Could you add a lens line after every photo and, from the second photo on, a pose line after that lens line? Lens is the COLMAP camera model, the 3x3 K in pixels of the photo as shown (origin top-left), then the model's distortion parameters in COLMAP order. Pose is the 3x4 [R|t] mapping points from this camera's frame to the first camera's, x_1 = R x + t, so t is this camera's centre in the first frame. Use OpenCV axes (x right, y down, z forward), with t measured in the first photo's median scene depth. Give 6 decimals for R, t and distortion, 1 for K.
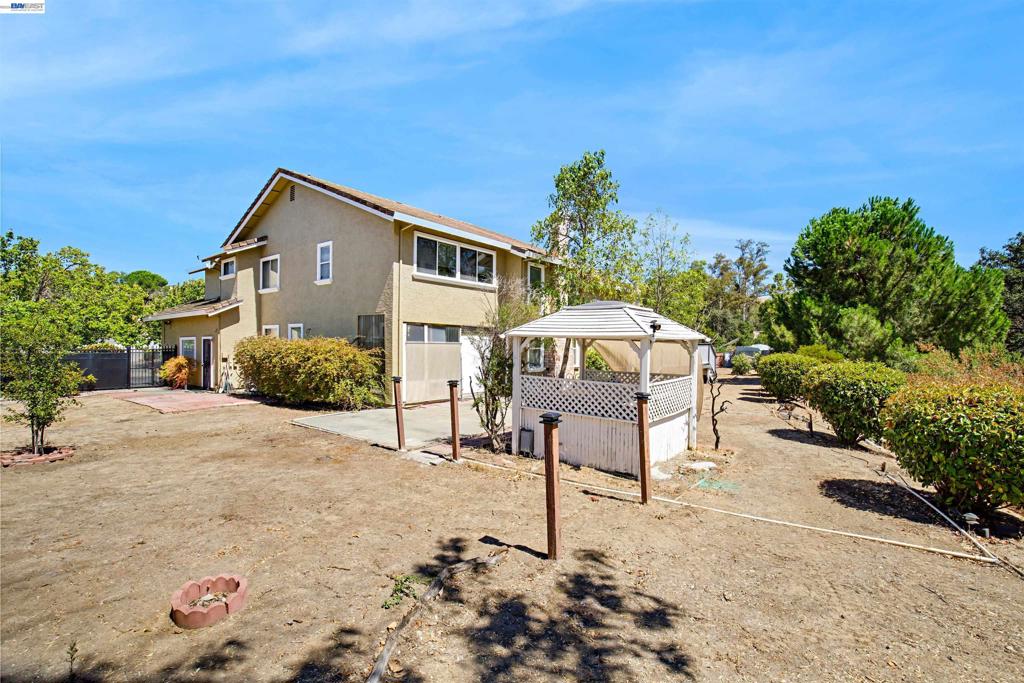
lens RADIAL K [[468.3, 0, 512.0], [0, 468.3, 351.5], [0, 0, 1]] dist [-0.001971, 0.001907]
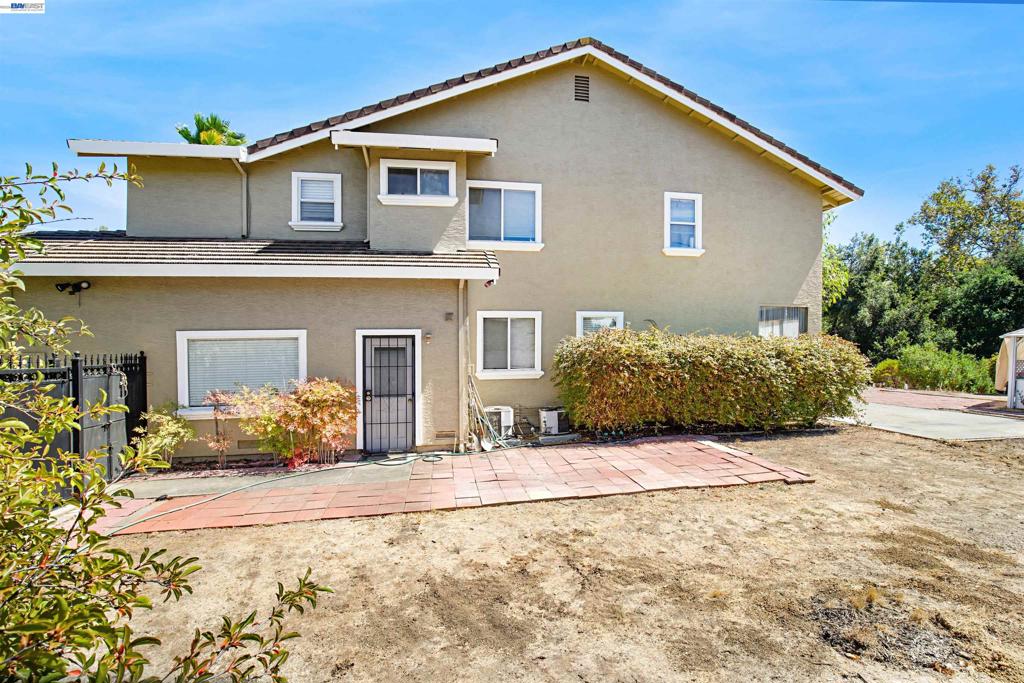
lens RADIAL K [[468.3, 0, 512.0], [0, 468.3, 351.5], [0, 0, 1]] dist [-0.001971, 0.001907]
pose [[0.618253, -0.017458, 0.785785, -1.069016], [0.028563, 0.999592, -0.000265, -0.013374], [-0.785460, 0.022608, 0.618499, 0.773377]]
